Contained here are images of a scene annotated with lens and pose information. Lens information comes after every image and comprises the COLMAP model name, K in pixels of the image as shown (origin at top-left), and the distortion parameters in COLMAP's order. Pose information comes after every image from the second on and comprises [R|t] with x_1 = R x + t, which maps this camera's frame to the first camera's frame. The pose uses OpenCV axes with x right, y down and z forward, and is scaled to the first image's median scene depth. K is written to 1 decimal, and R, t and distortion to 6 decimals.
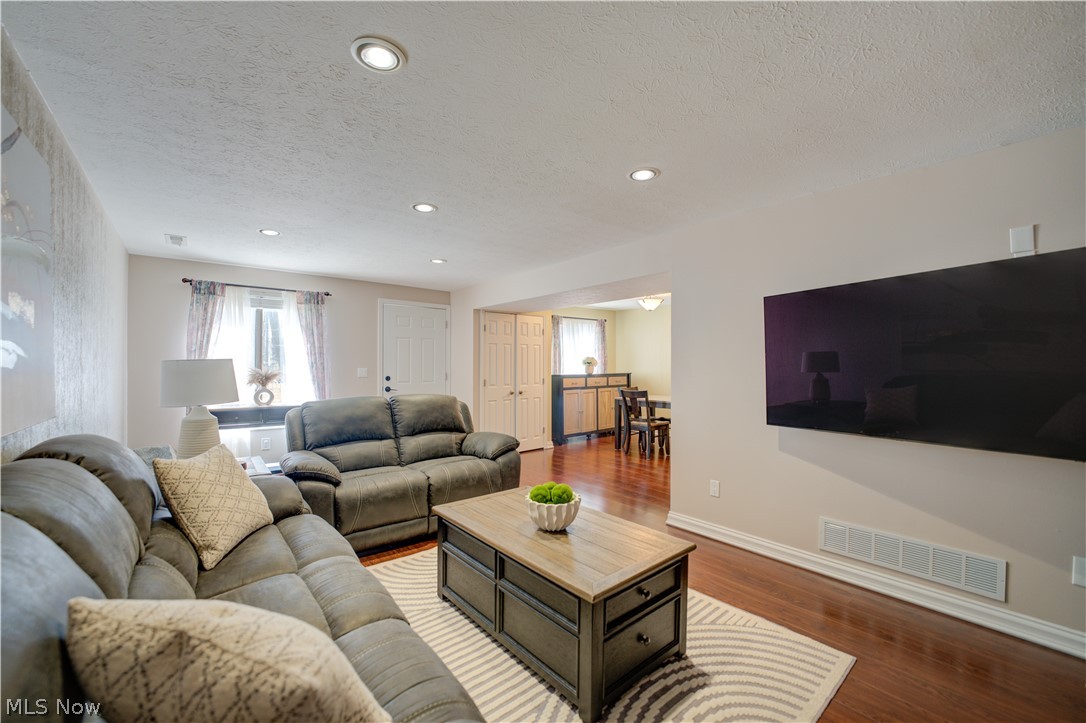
lens RADIAL K [[435.5, 0, 541.9], [0, 435.5, 363.9], [0, 0, 1]] dist [-0.032320, 0.004902]
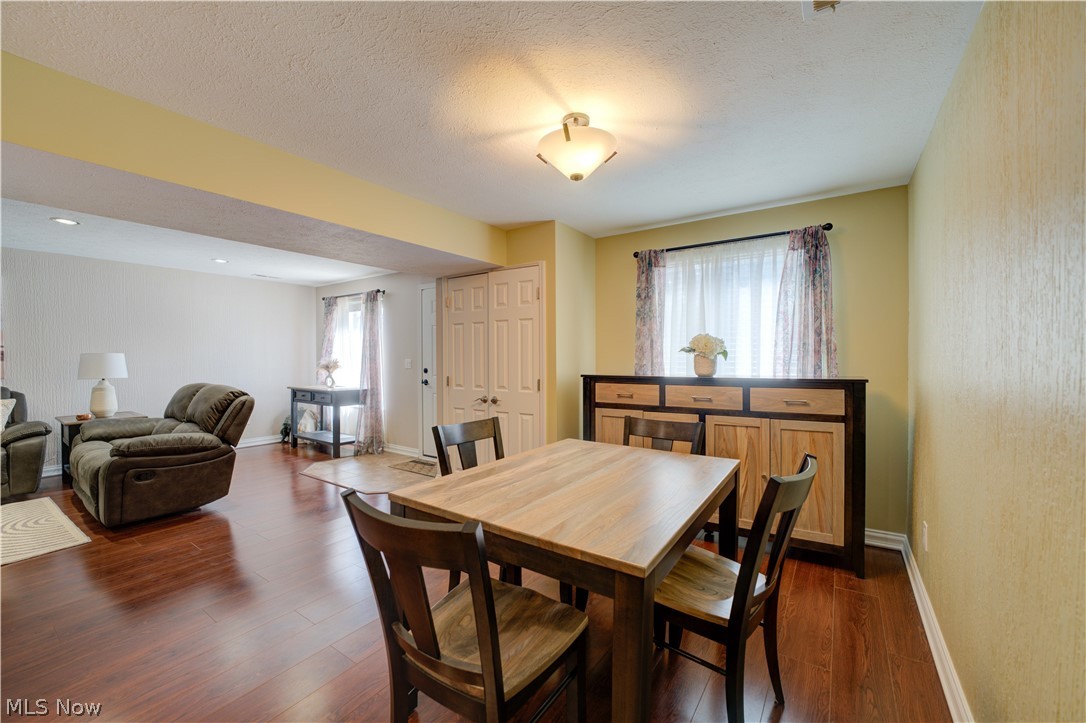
lens RADIAL K [[435.5, 0, 541.9], [0, 435.5, 363.9], [0, 0, 1]] dist [-0.032320, 0.004902]
pose [[0.278807, 0.012702, -0.960263, 0.558794], [0.003816, 0.999890, 0.014334, 0.006345], [0.960340, -0.007661, 0.278728, 0.922257]]
